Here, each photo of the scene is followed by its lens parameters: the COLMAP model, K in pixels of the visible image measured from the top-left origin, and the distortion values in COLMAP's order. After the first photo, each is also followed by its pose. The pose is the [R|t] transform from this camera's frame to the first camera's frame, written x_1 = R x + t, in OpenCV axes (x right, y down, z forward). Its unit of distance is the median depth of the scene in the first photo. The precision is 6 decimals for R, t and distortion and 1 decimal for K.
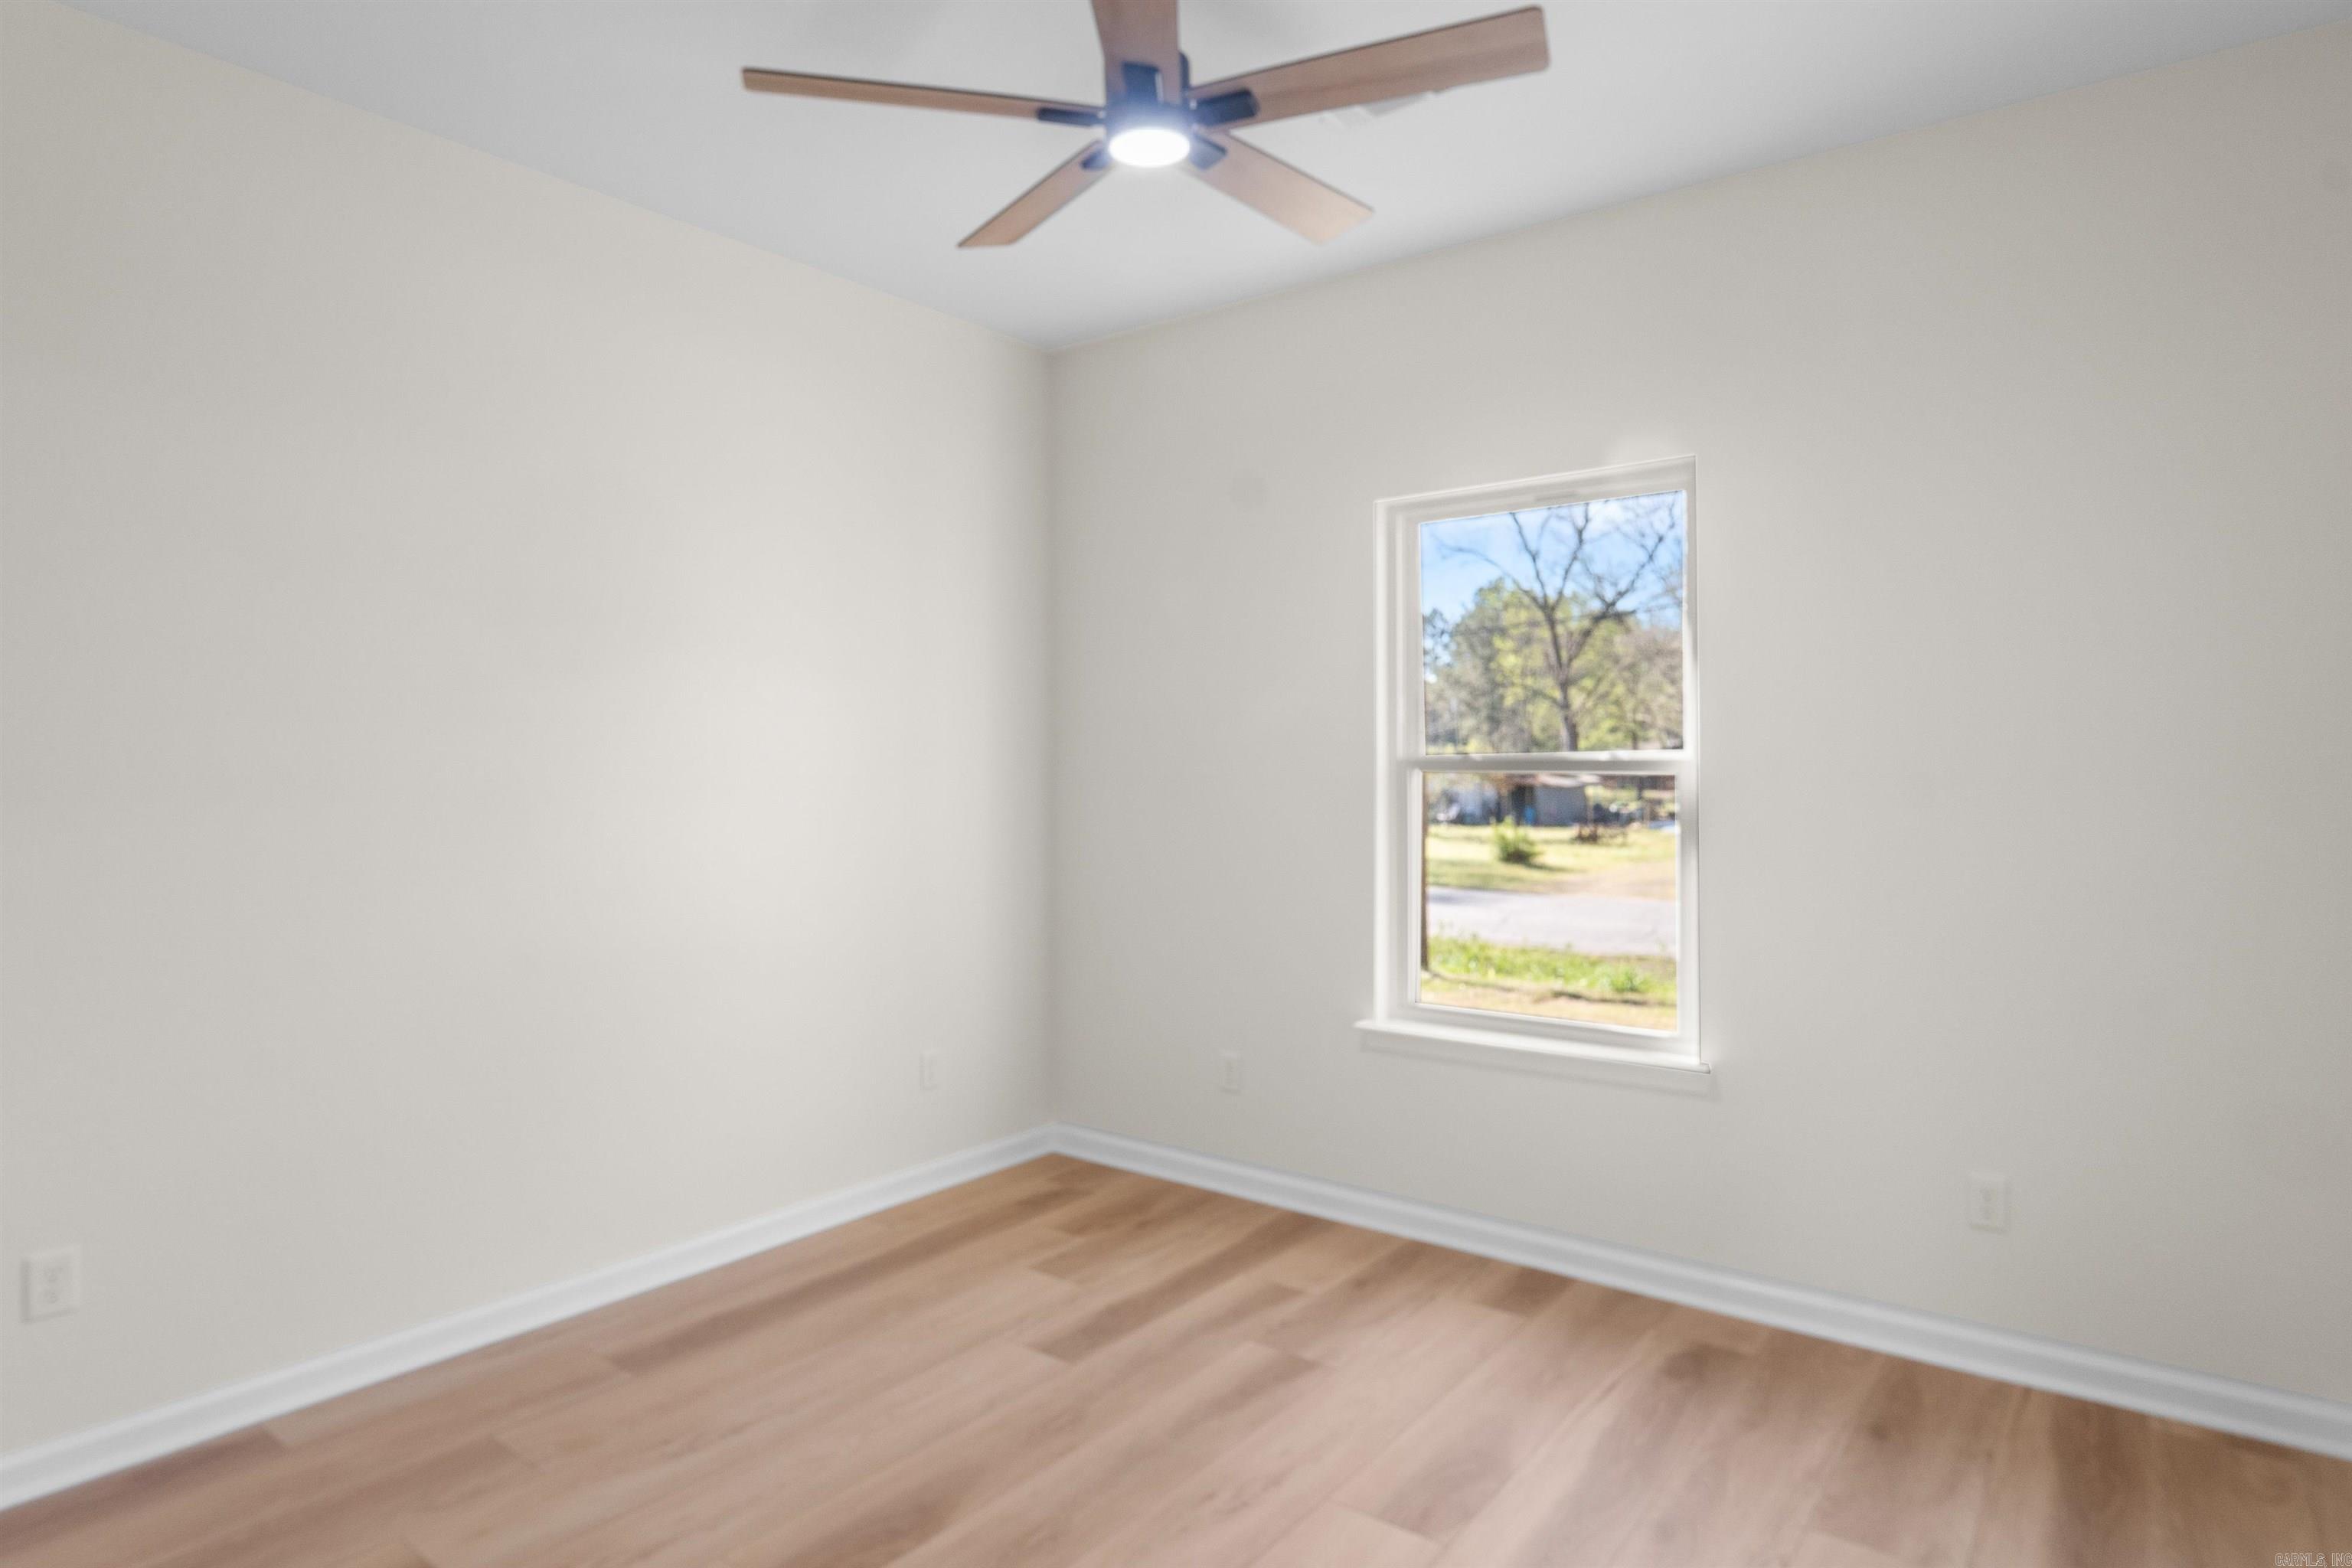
lens RADIAL K [[1263.5, 0, 1195.7], [0, 1263.5, 768.6], [0, 0, 1]] dist [-0.034778, 0.010052]
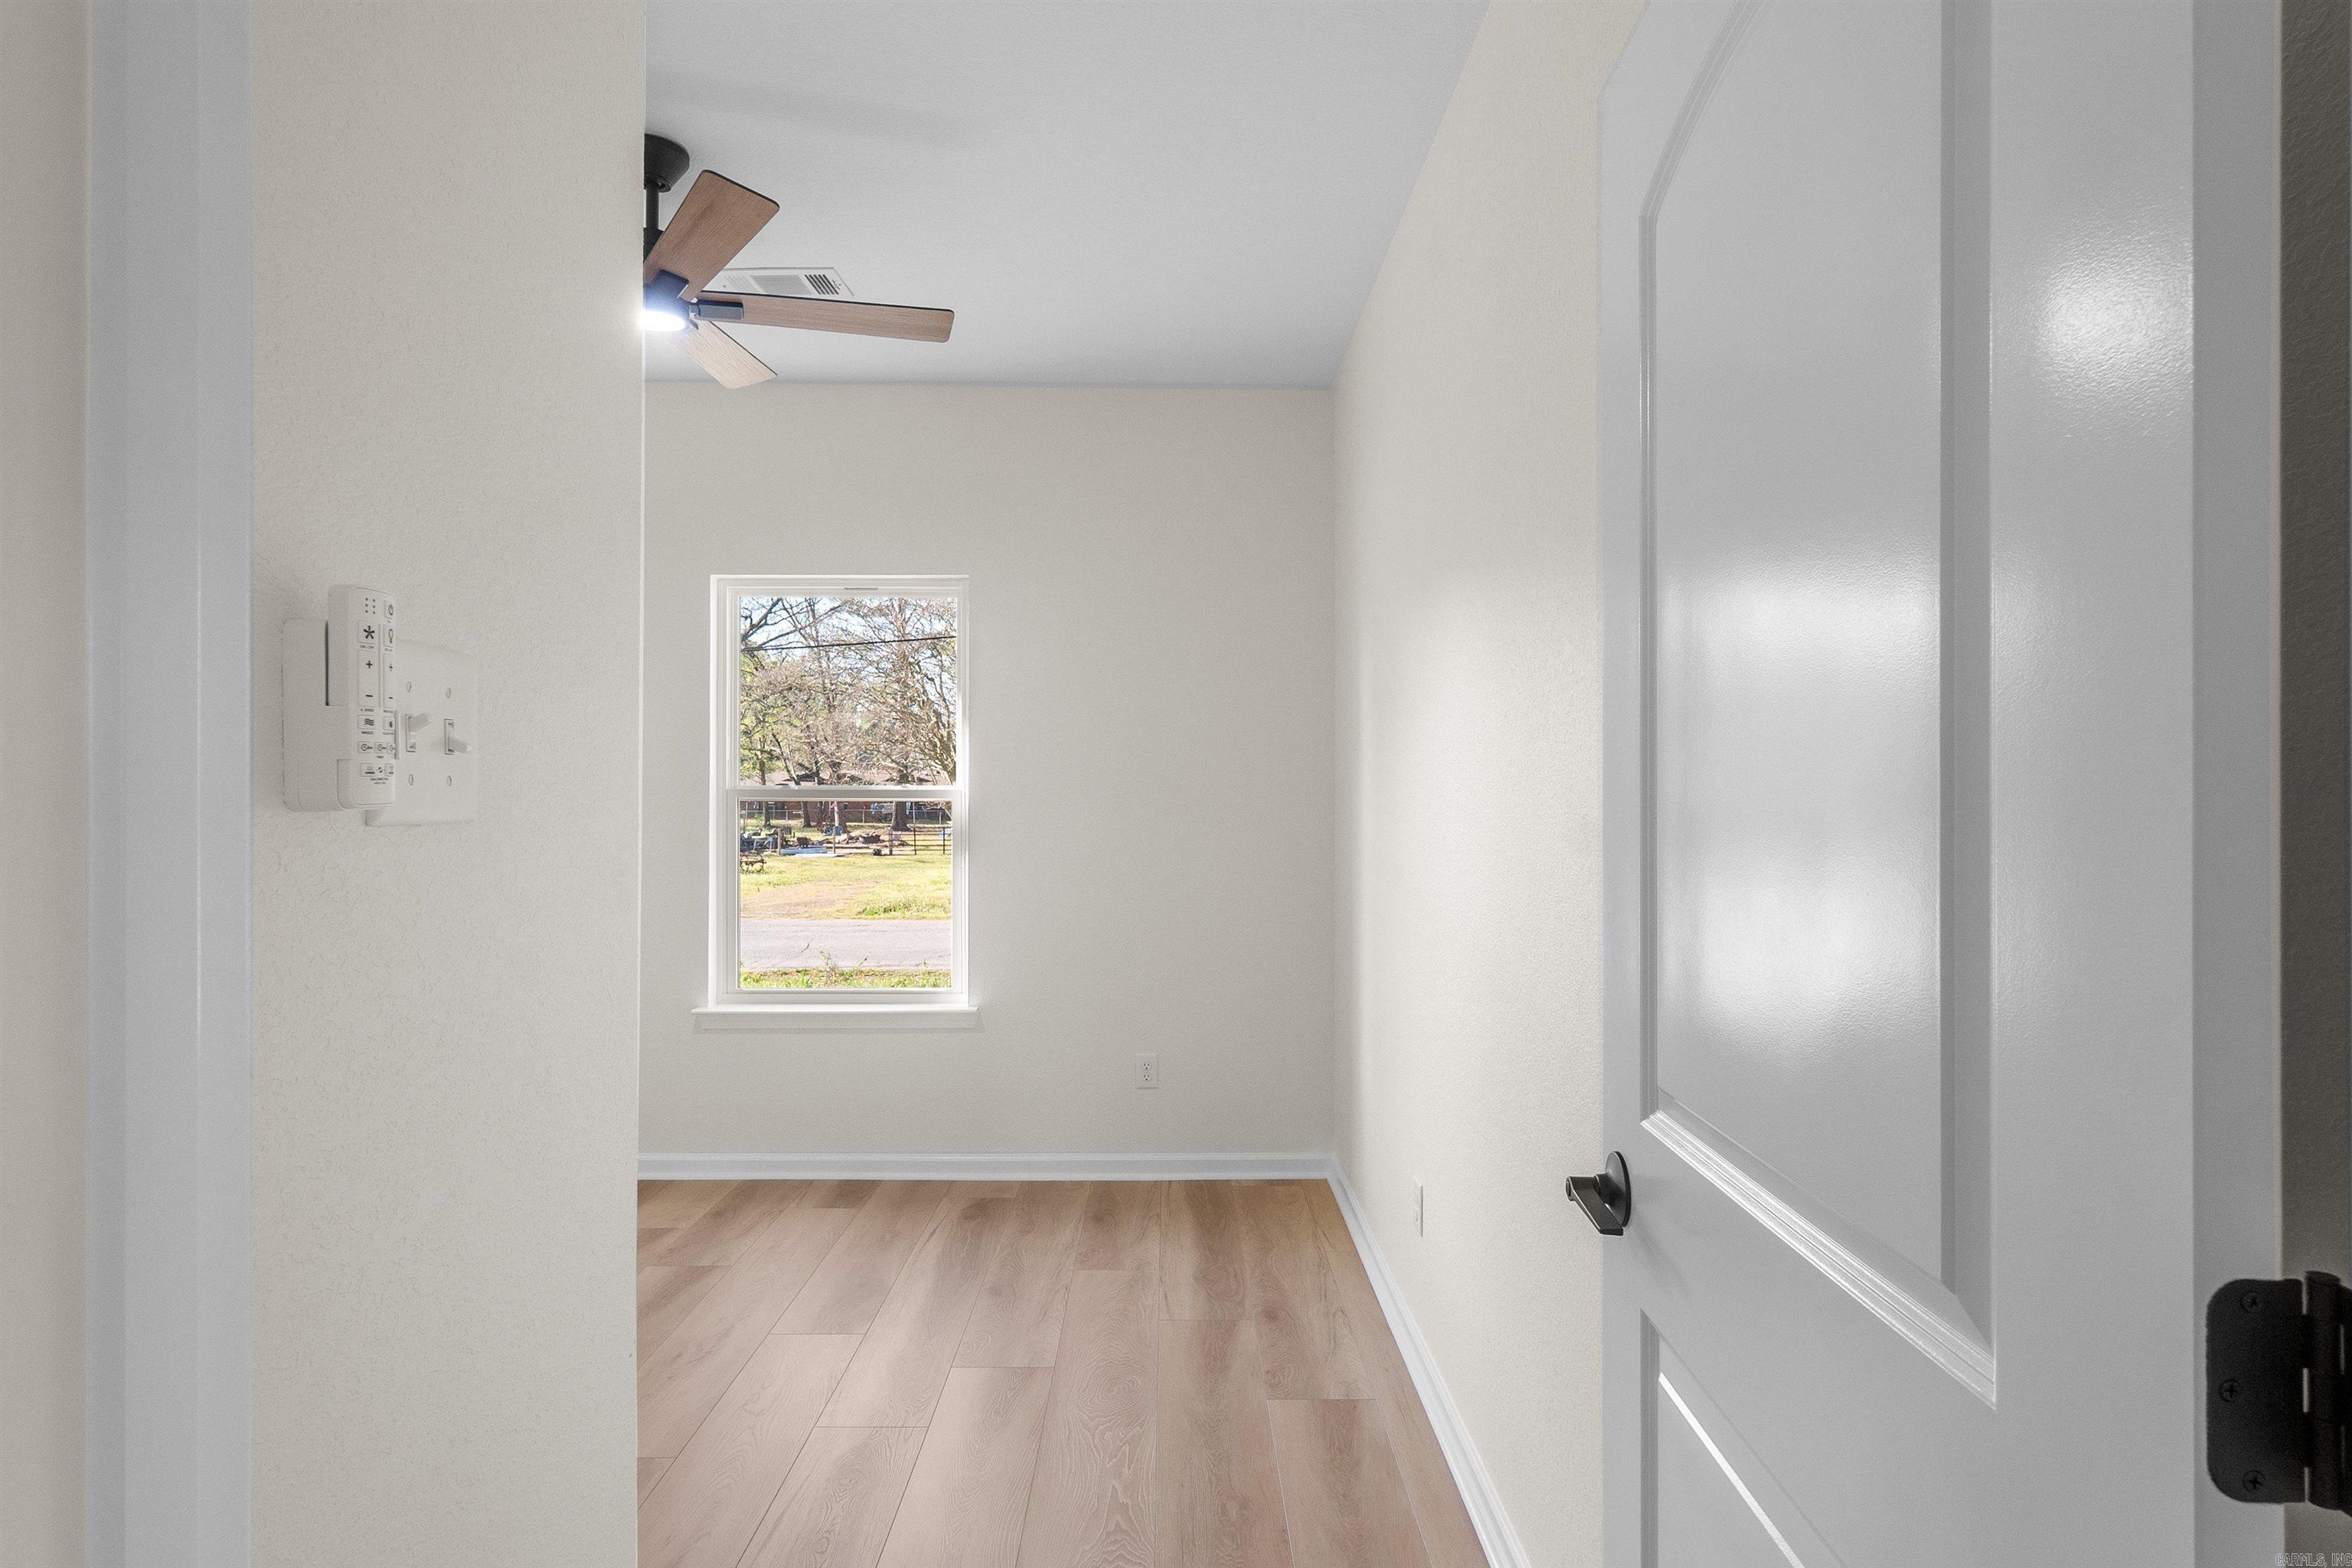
lens RADIAL K [[1263.5, 0, 1158.5], [0, 1263.5, 797.7], [0, 0, 1]] dist [-0.034778, 0.010052]
pose [[0.795090, 0.003697, 0.606480, -0.312977], [-0.003897, 0.999992, -0.000987, 0.001115], [-0.606479, -0.001578, 0.795098, -0.274658]]
